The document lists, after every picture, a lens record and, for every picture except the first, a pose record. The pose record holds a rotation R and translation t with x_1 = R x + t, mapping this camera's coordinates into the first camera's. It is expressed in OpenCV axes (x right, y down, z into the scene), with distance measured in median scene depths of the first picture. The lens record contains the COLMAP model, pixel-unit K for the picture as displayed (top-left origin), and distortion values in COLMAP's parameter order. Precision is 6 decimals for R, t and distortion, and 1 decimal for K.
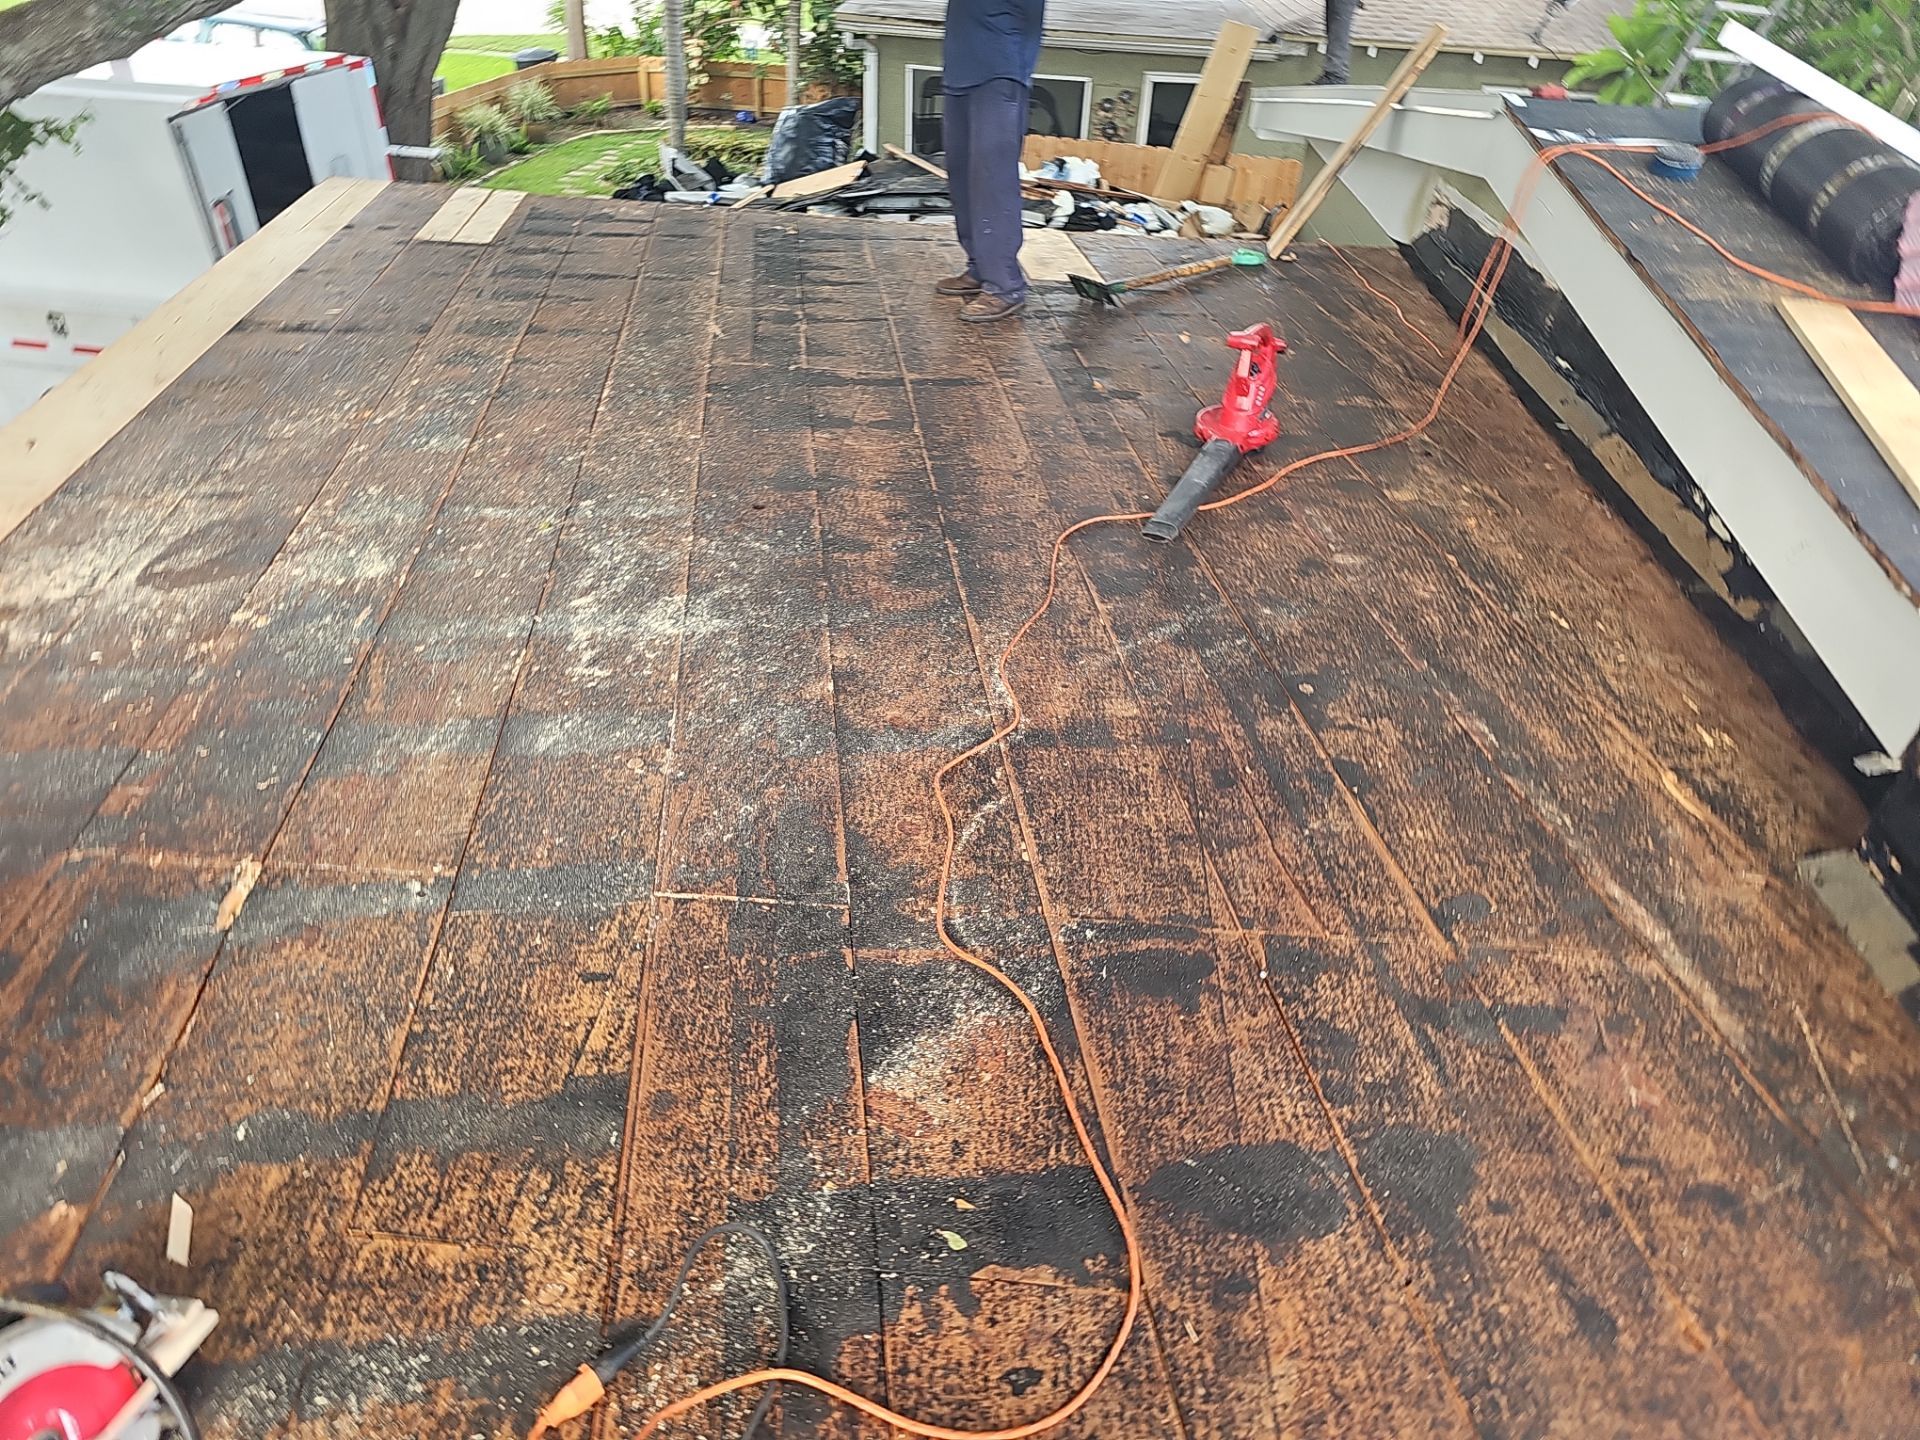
lens RADIAL K [[1260.8, 0, 960.0], [0, 1260.8, 720.0], [0, 0, 1]] dist [0.058245, -0.050156]
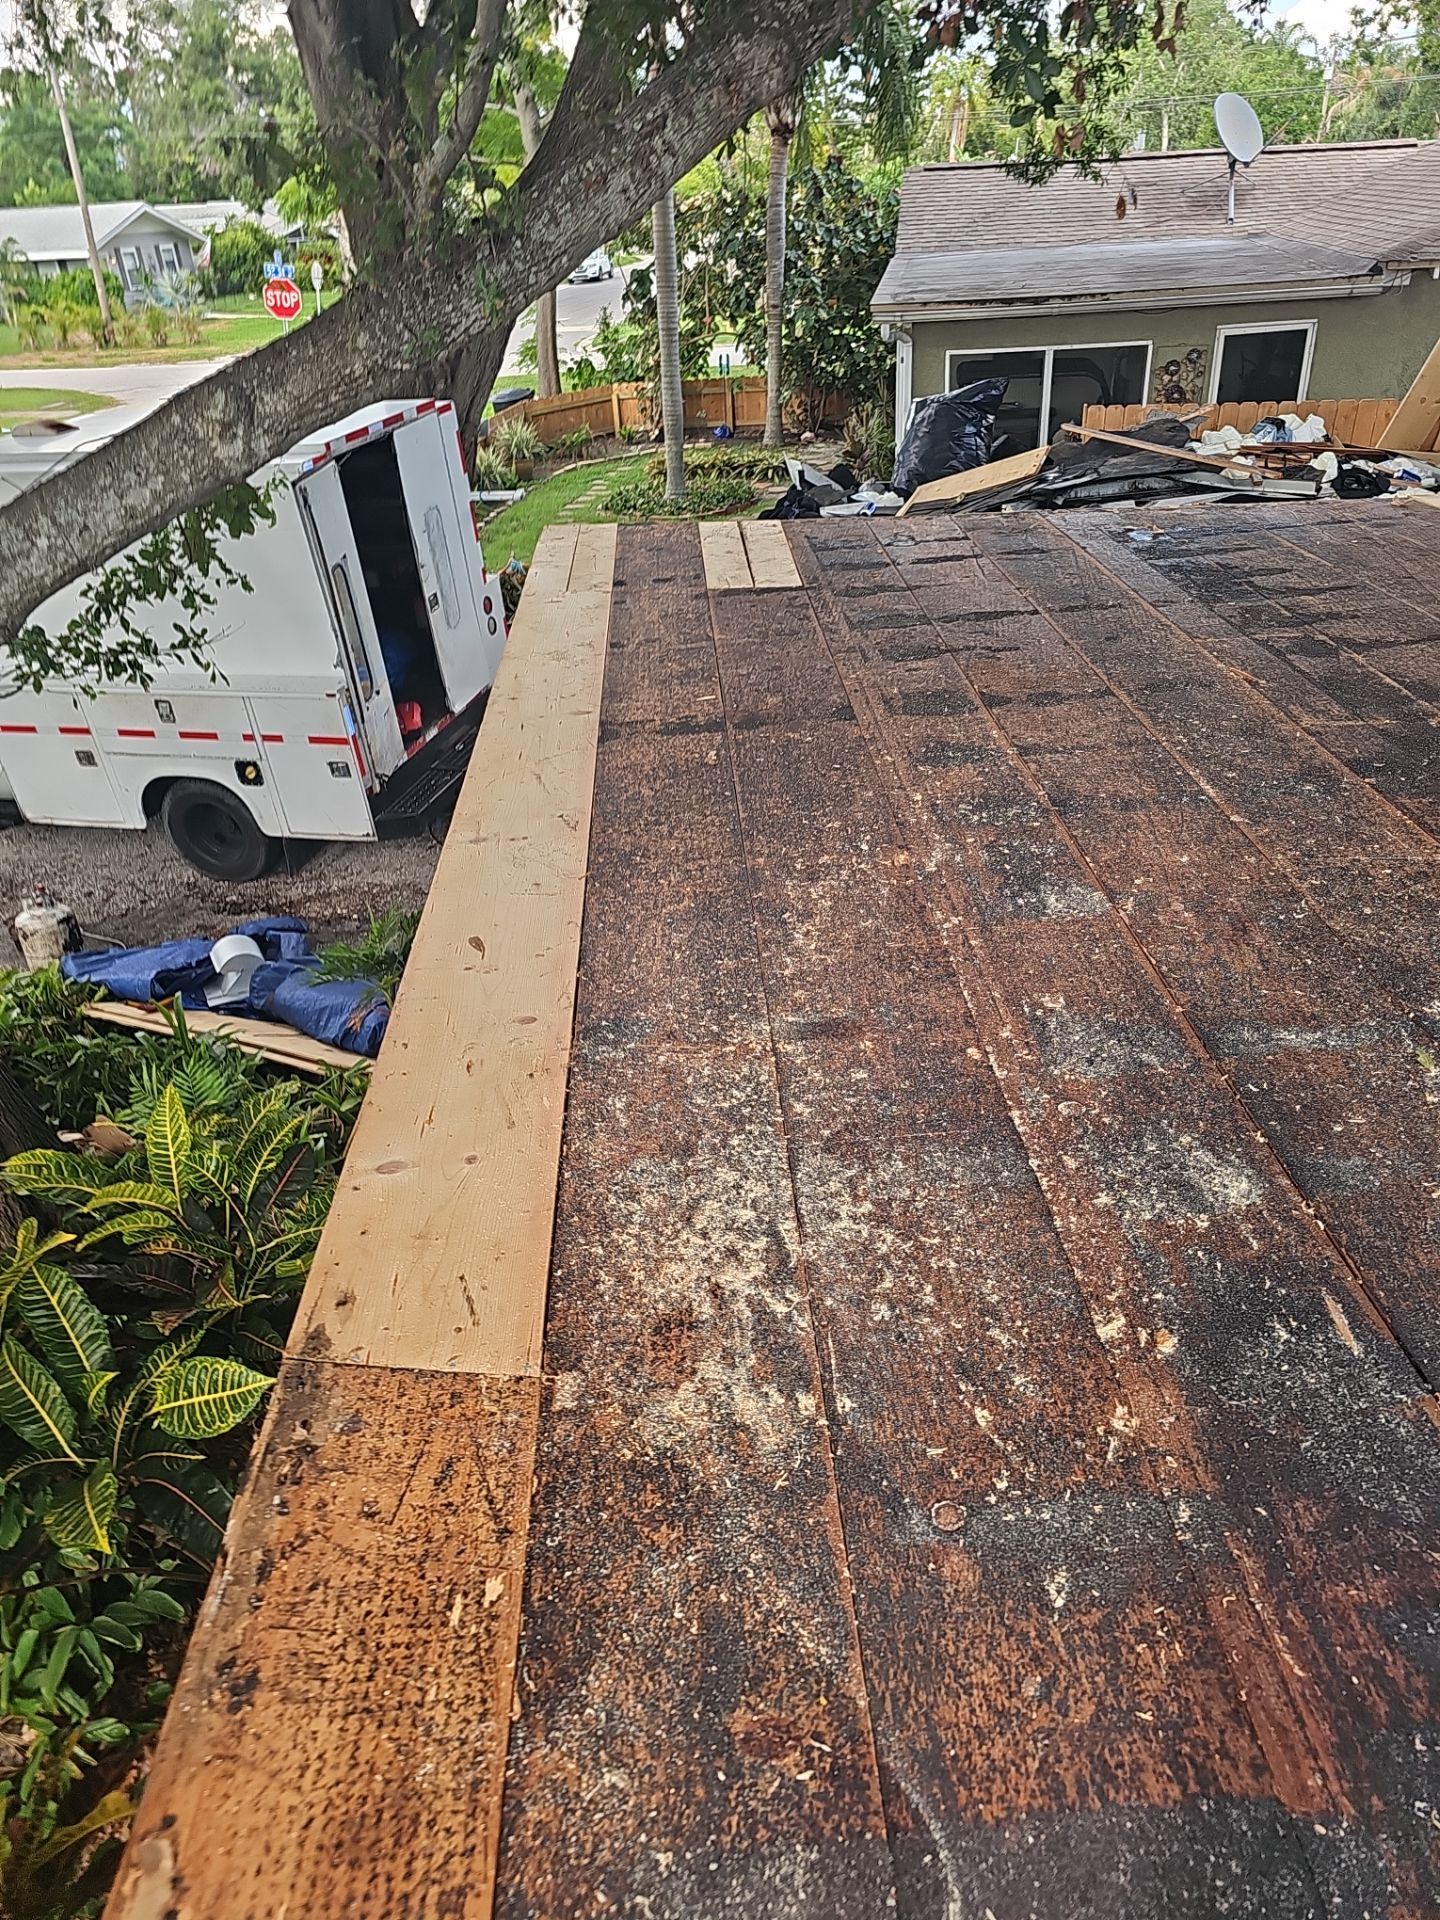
lens RADIAL K [[1239.1, 0, 719.7], [0, 1239.1, 990.0], [0, 0, 1]] dist [0.044469, -0.023125]
pose [[0.990538, -0.049356, -0.128057, -0.183233], [0.047152, 0.998684, -0.020192, -0.061588], [0.128885, 0.013963, 0.991561, 0.130298]]
